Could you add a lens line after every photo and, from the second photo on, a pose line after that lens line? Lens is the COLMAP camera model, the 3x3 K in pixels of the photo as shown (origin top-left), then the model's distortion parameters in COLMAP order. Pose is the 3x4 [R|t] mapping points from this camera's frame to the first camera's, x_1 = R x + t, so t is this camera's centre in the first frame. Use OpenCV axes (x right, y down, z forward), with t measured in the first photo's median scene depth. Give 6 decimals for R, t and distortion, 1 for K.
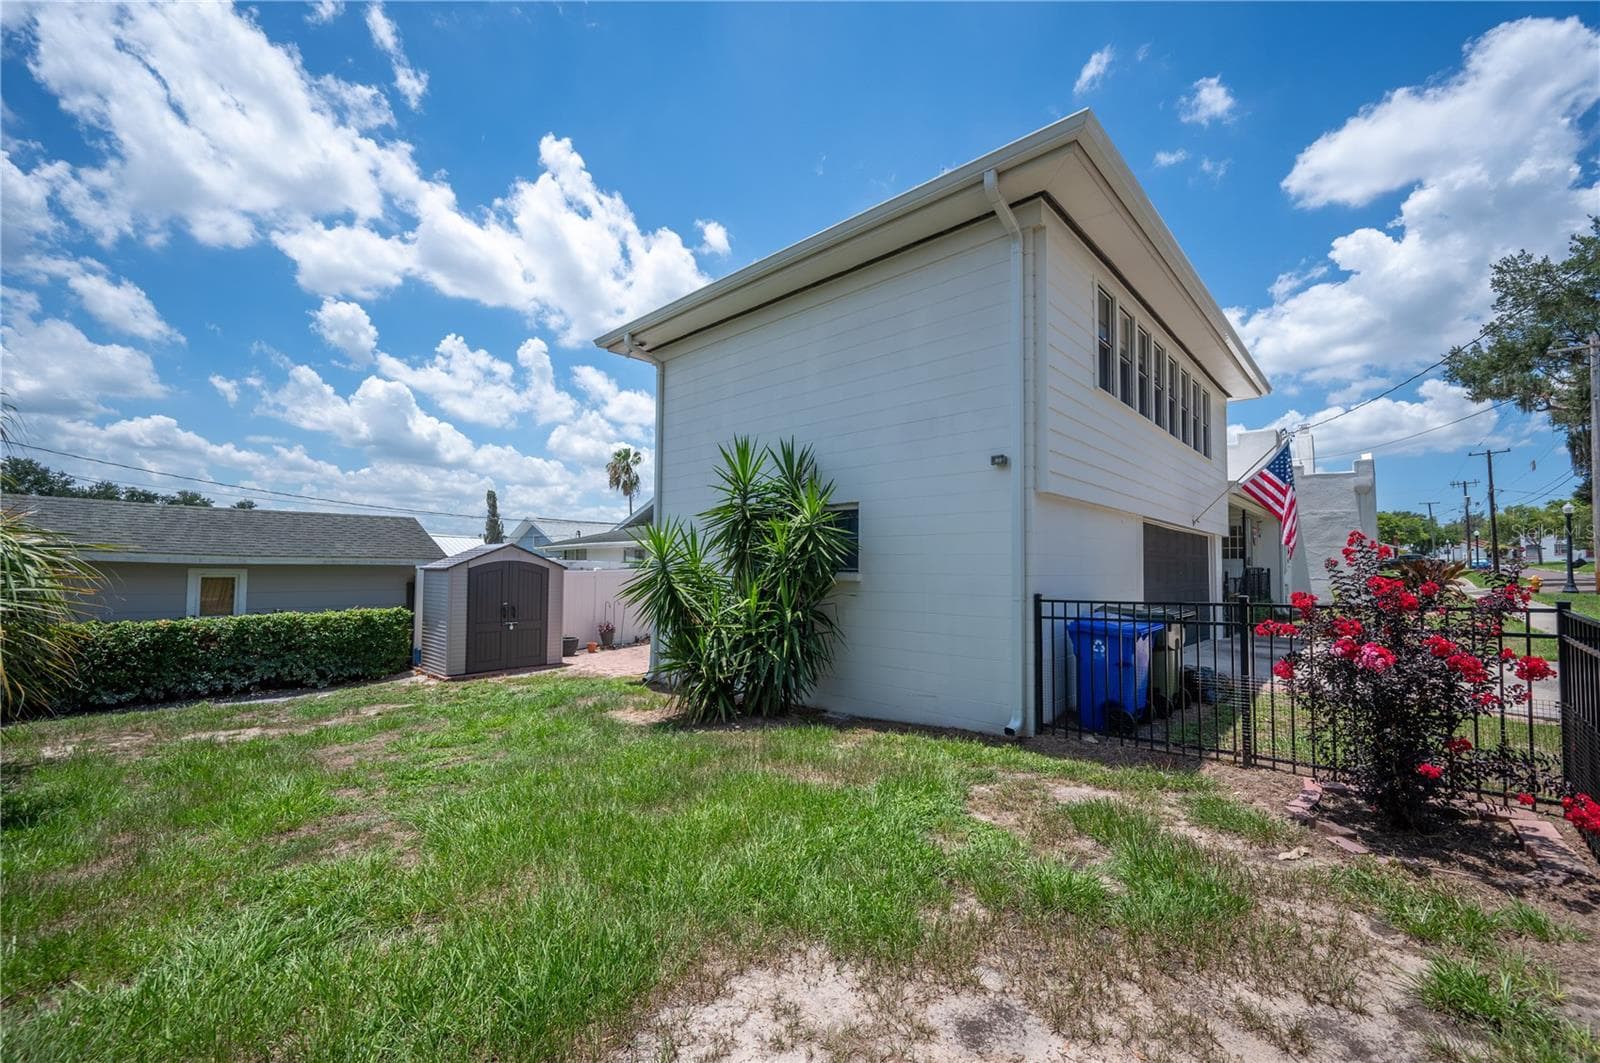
lens RADIAL K [[647.7, 0, 799.4], [0, 647.7, 544.1], [0, 0, 1]] dist [0.001922, -0.001643]
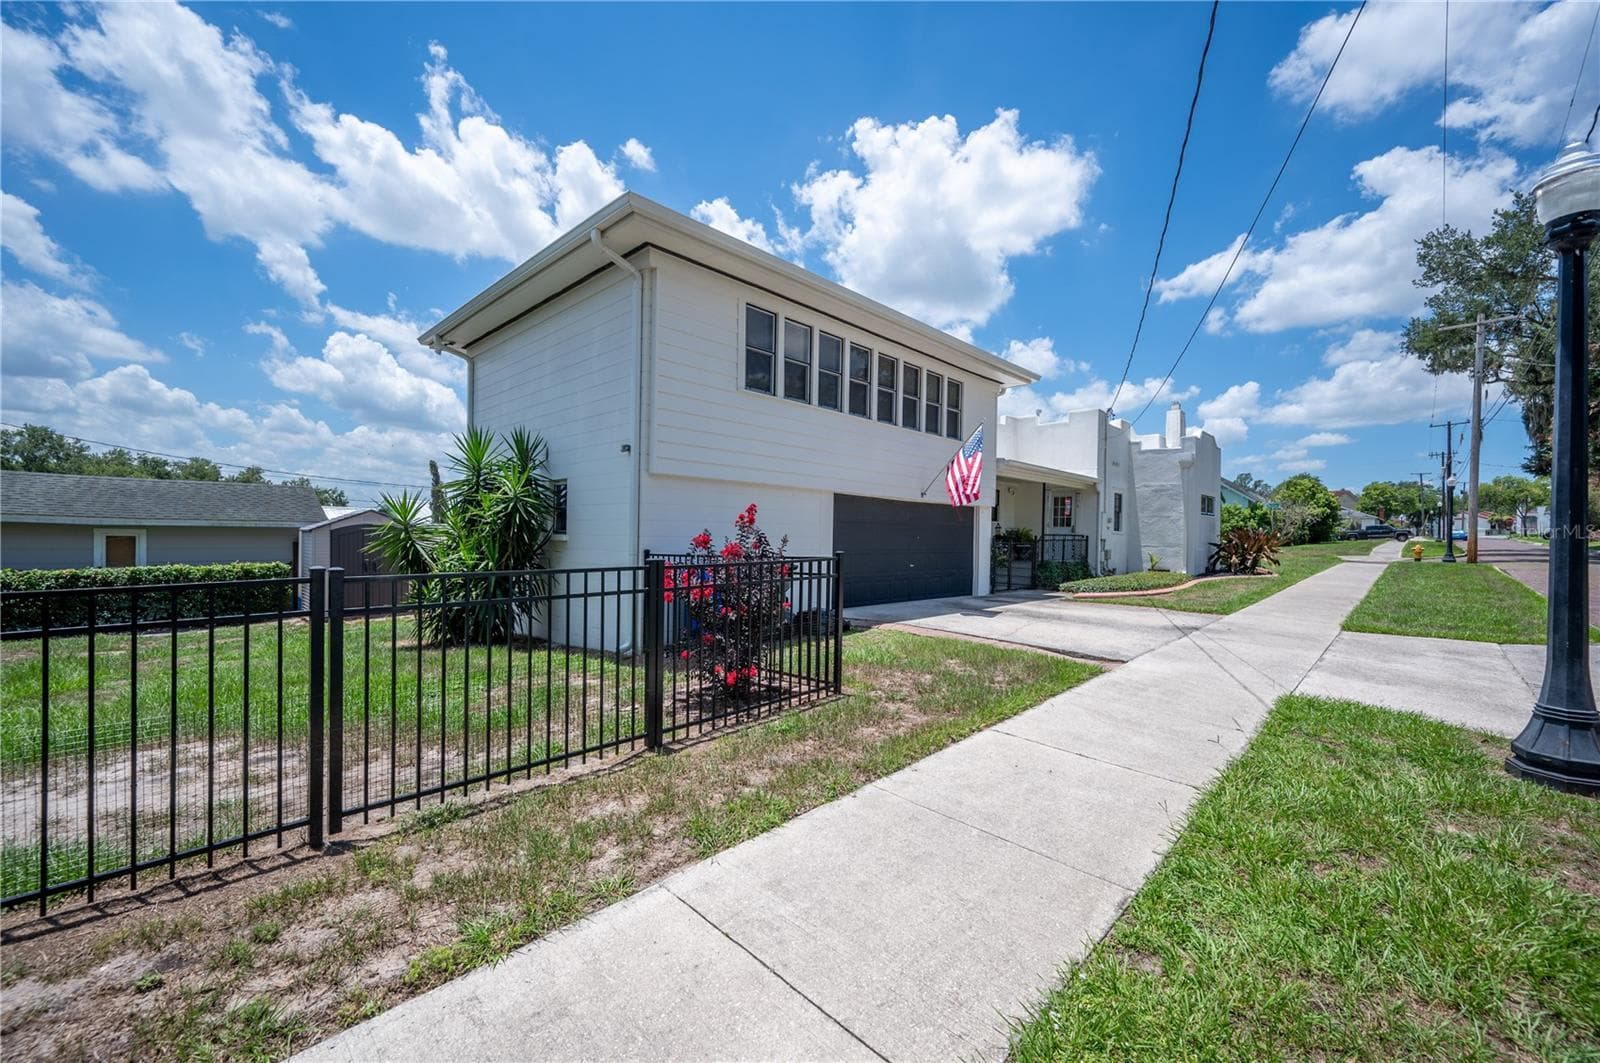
lens RADIAL K [[647.7, 0, 797.3], [0, 647.7, 540.1], [0, 0, 1]] dist [0.001922, -0.001643]
pose [[0.999664, 0.006544, -0.025085, 0.353914], [-0.005427, 0.999002, 0.044328, -0.001452], [0.025350, -0.044177, 0.998702, -0.162022]]
